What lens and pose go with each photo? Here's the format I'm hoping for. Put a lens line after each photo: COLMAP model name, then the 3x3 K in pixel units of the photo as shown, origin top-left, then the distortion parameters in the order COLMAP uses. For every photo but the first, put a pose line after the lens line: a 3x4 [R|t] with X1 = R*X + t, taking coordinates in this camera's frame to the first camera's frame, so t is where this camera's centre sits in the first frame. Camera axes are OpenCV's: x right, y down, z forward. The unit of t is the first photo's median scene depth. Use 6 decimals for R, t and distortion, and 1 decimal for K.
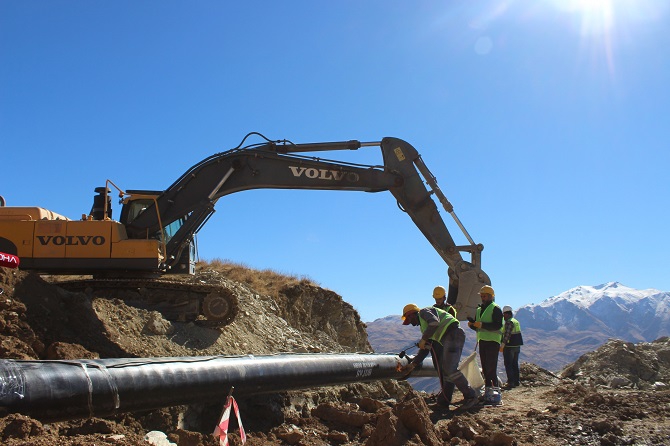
lens RADIAL K [[549.3, 0, 332.8], [0, 549.3, 256.2], [0, 0, 1]] dist [-0.195044, 0.139177]
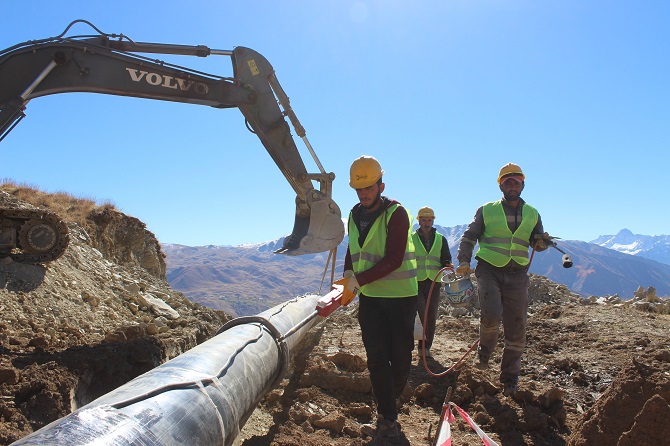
lens RADIAL K [[549.3, 0, 332.8], [0, 549.3, 256.2], [0, 0, 1]] dist [-0.195044, 0.139177]
pose [[0.912310, -0.005299, 0.409467, -0.120661], [-0.048745, 0.991402, 0.121435, 0.006114], [-0.406589, -0.130746, 0.904207, 0.115311]]
